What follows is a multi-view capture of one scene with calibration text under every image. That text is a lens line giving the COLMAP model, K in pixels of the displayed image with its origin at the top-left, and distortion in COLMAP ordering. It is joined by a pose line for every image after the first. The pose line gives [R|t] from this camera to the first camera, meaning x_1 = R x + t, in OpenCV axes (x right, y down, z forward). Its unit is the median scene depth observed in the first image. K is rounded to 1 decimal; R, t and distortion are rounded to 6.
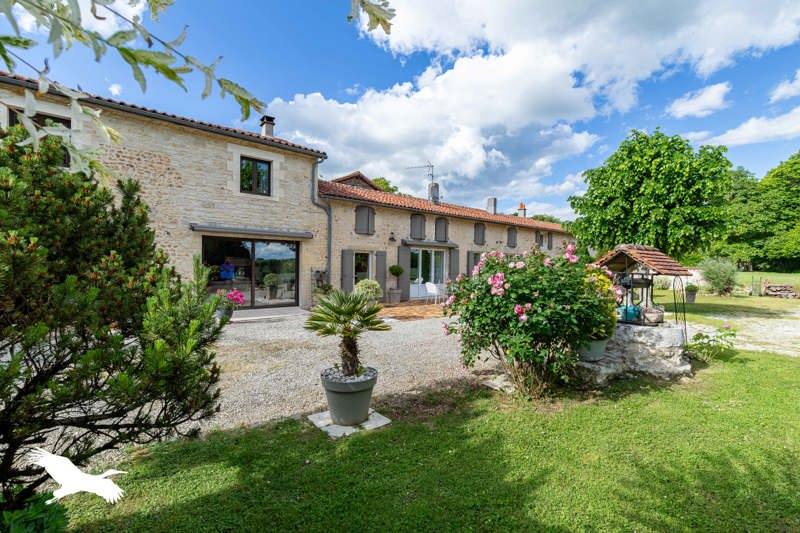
lens RADIAL K [[367.5, 0, 399.6], [0, 367.5, 267.8], [0, 0, 1]] dist [-0.002677, -0.000220]
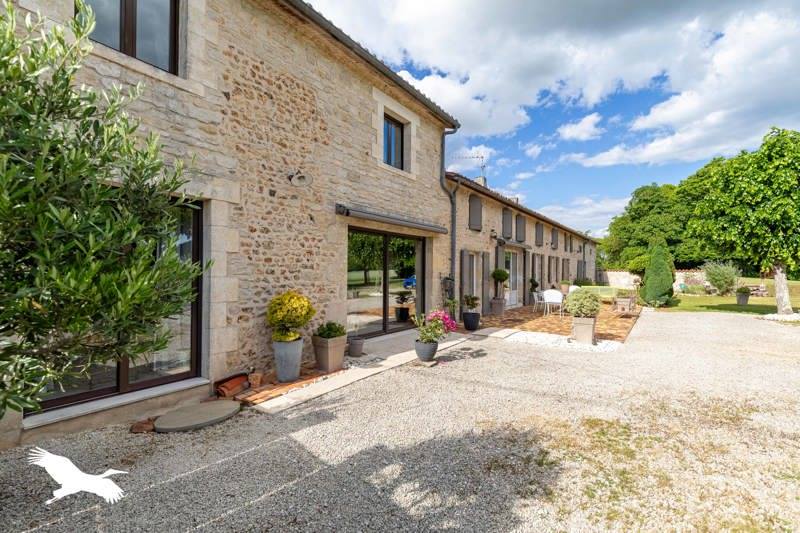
lens RADIAL K [[367.5, 0, 400.1], [0, 367.5, 266.9], [0, 0, 1]] dist [-0.002677, -0.000220]
pose [[0.964903, -0.001315, 0.262604, -0.498930], [0.003708, 0.999956, -0.008617, -0.006901], [-0.262581, 0.009288, 0.964865, 0.294171]]
